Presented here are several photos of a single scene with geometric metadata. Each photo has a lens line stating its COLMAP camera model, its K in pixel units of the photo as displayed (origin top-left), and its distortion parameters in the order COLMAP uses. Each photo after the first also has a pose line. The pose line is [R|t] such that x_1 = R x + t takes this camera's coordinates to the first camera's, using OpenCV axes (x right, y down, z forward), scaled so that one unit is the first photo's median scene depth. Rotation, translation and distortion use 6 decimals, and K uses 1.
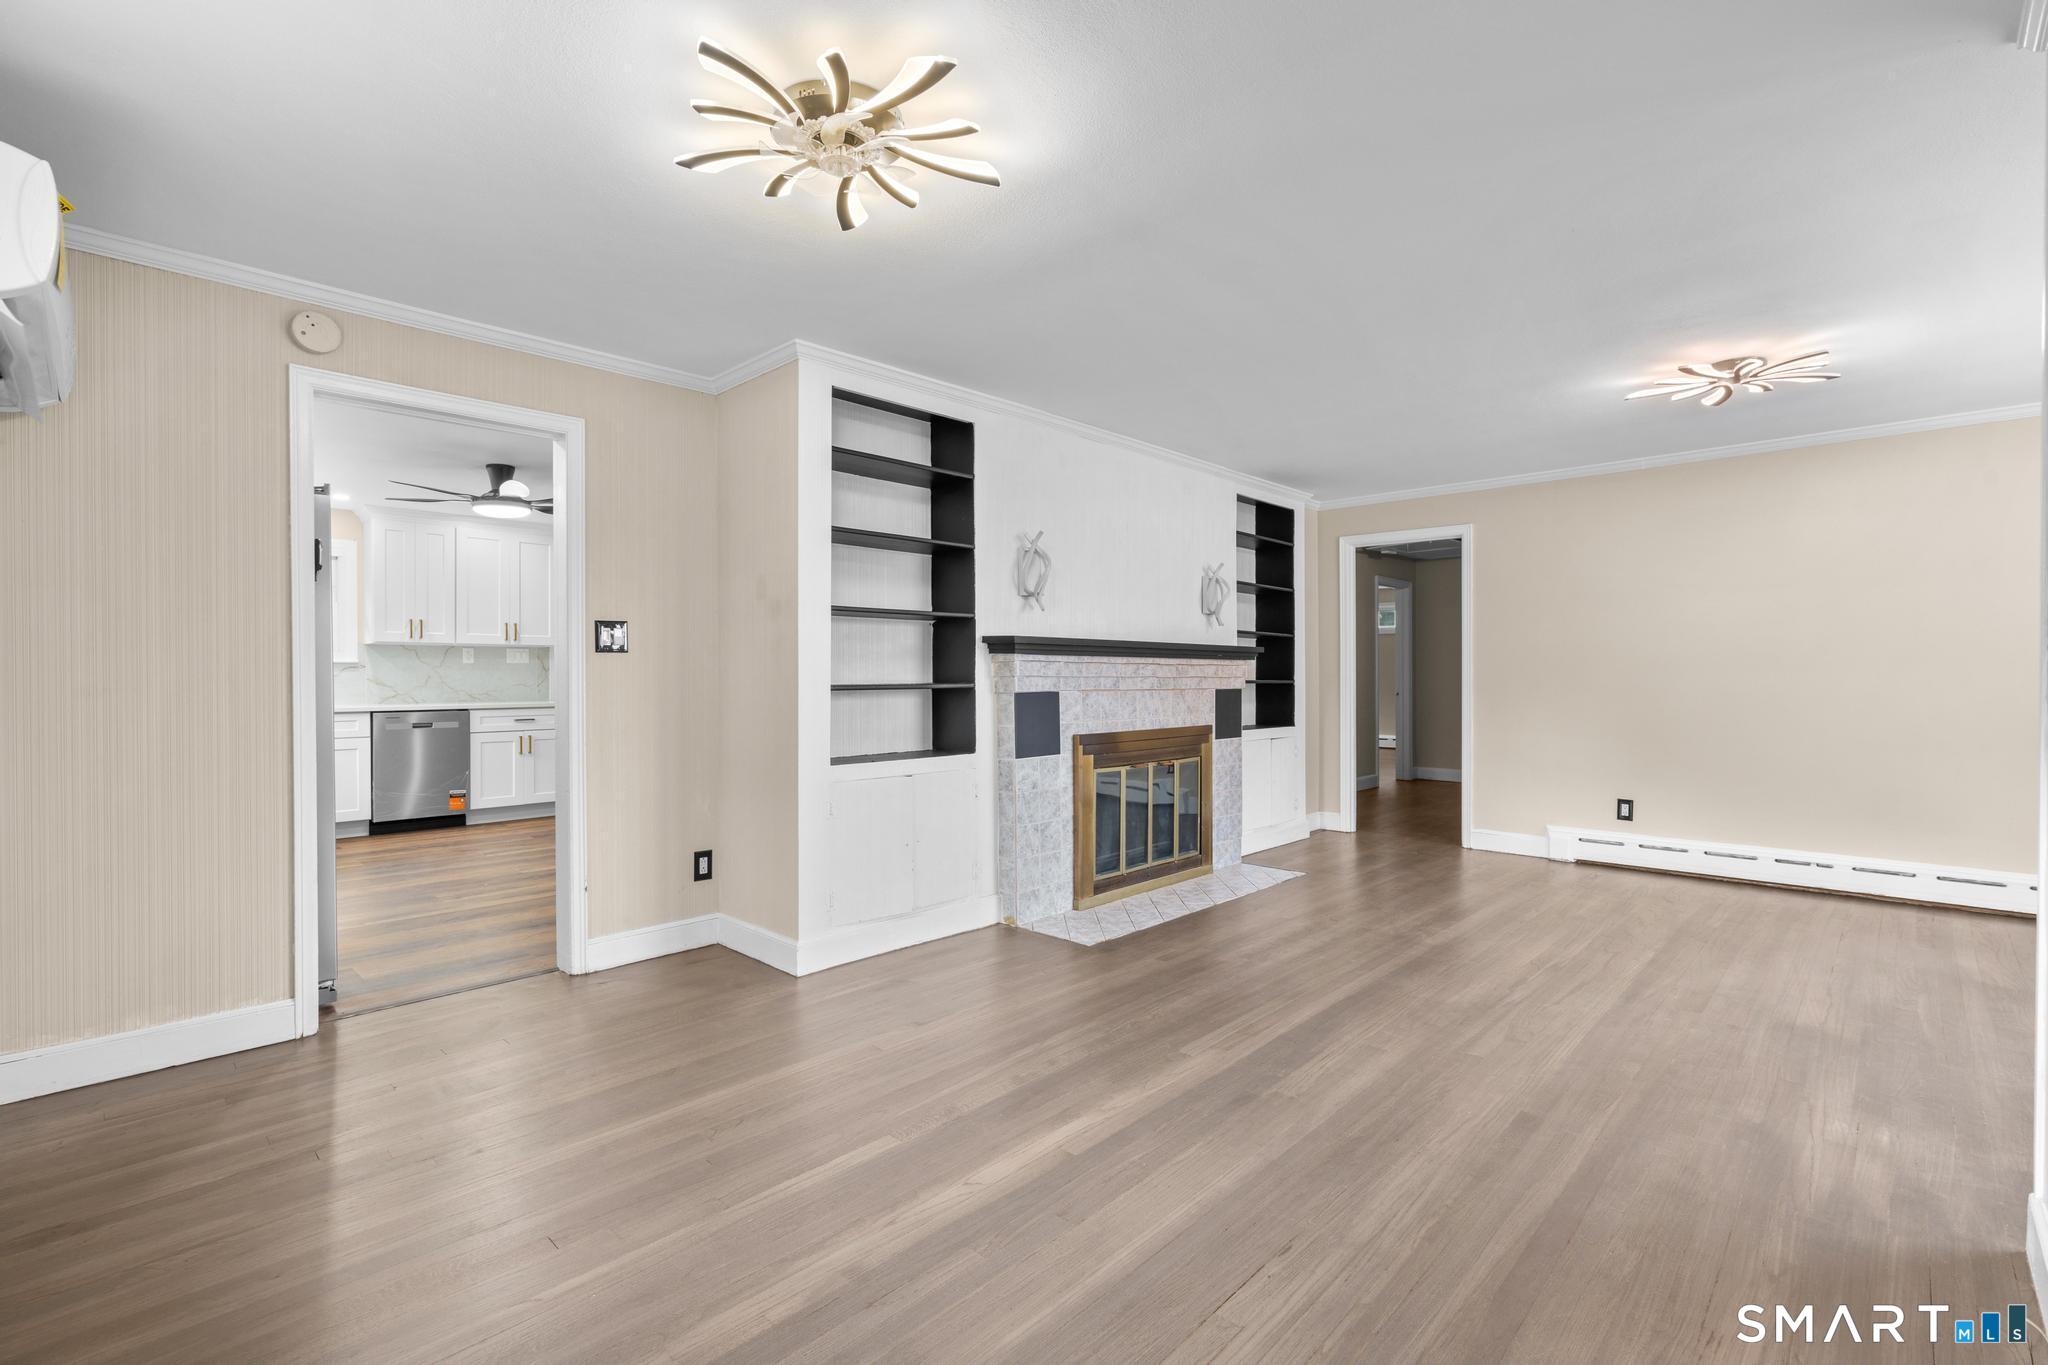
lens RADIAL K [[921.2, 0, 1020.4], [0, 921.2, 681.0], [0, 0, 1]] dist [-0.001712, 0.000761]
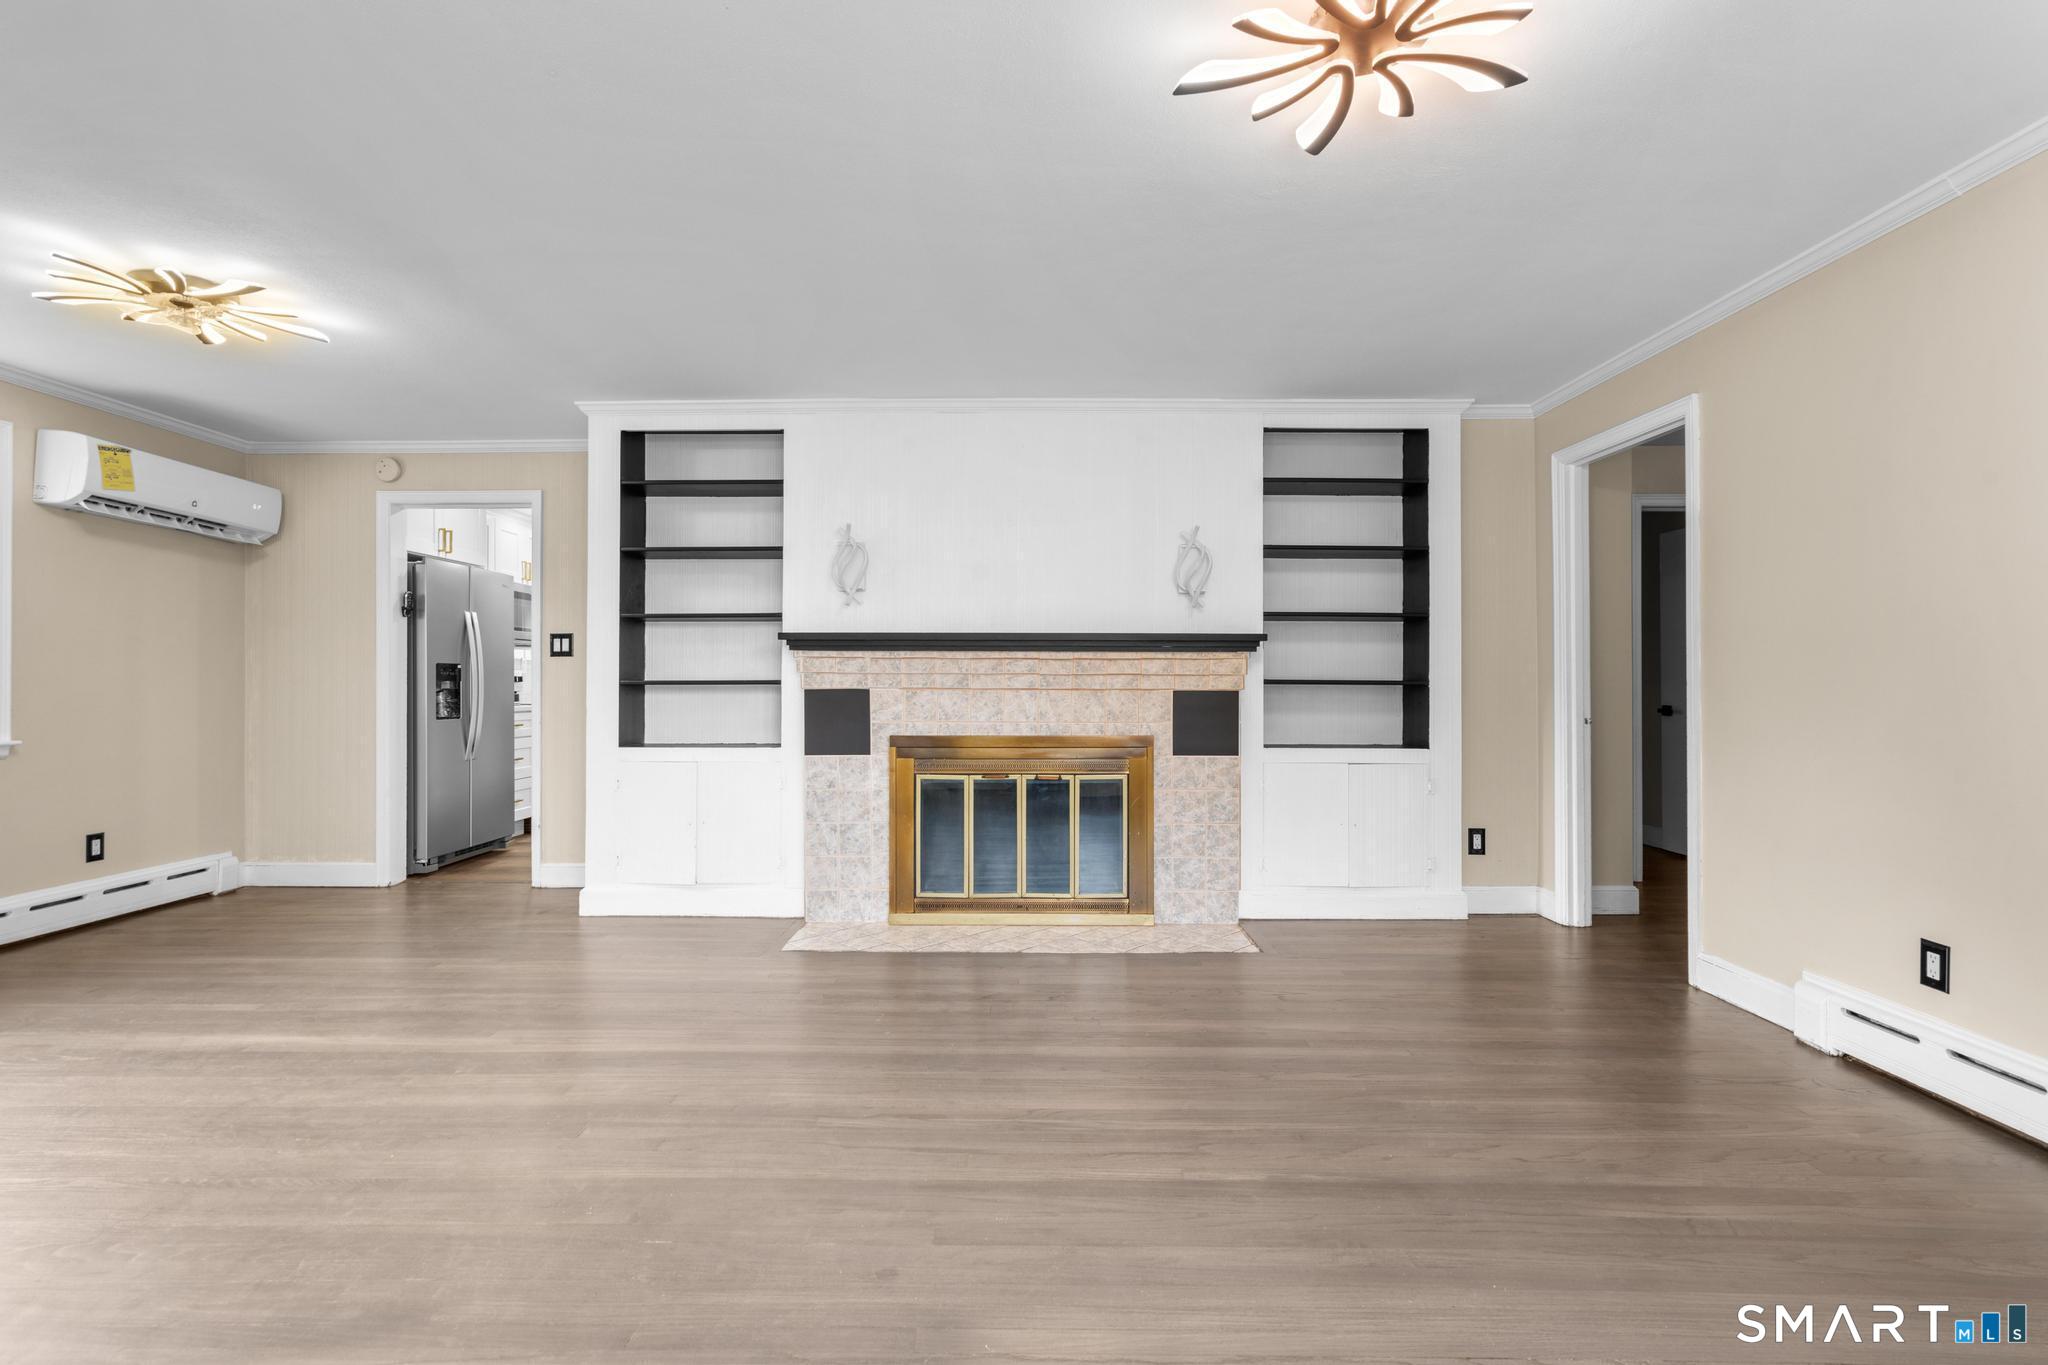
lens RADIAL K [[933.5, 0, 1018.8], [0, 933.5, 681.8], [0, 0, 1]] dist [0.000383, 0.000281]
pose [[0.684320, -0.000656, -0.729181, 0.696811], [-0.006431, 0.999955, -0.006935, 0.008038], [0.729153, 0.009435, 0.684285, 0.369592]]
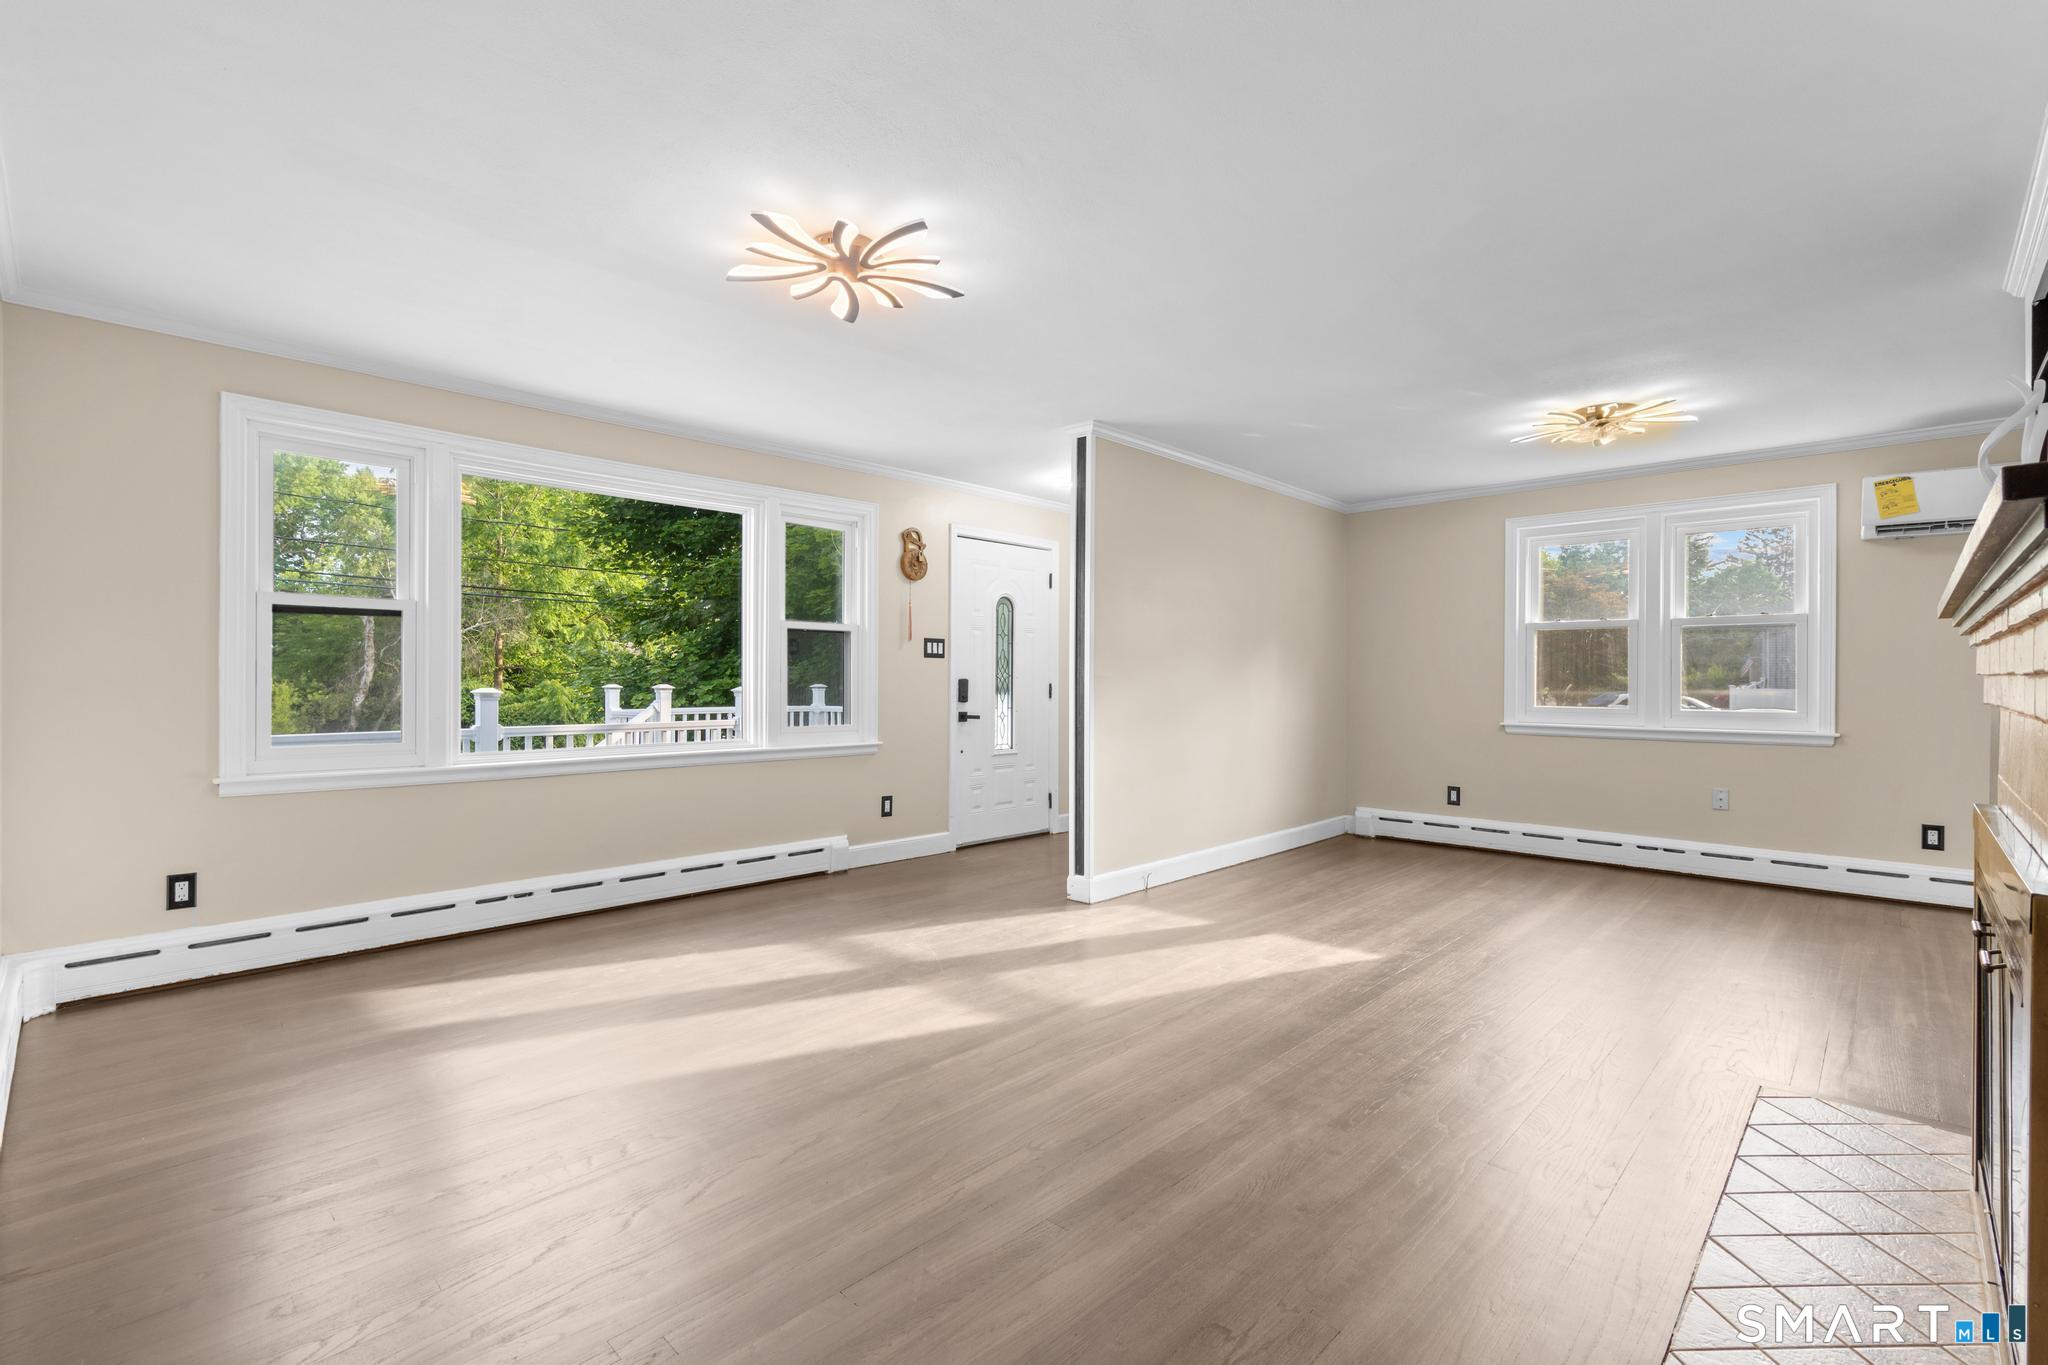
lens RADIAL K [[921.2, 0, 1020.4], [0, 921.2, 681.0], [0, 0, 1]] dist [-0.001712, 0.000761]
pose [[-0.999998, -0.001929, 0.000211, 0.439032], [-0.001928, 0.999970, 0.007564, -0.003157], [-0.000226, 0.007564, -0.999971, 1.199832]]
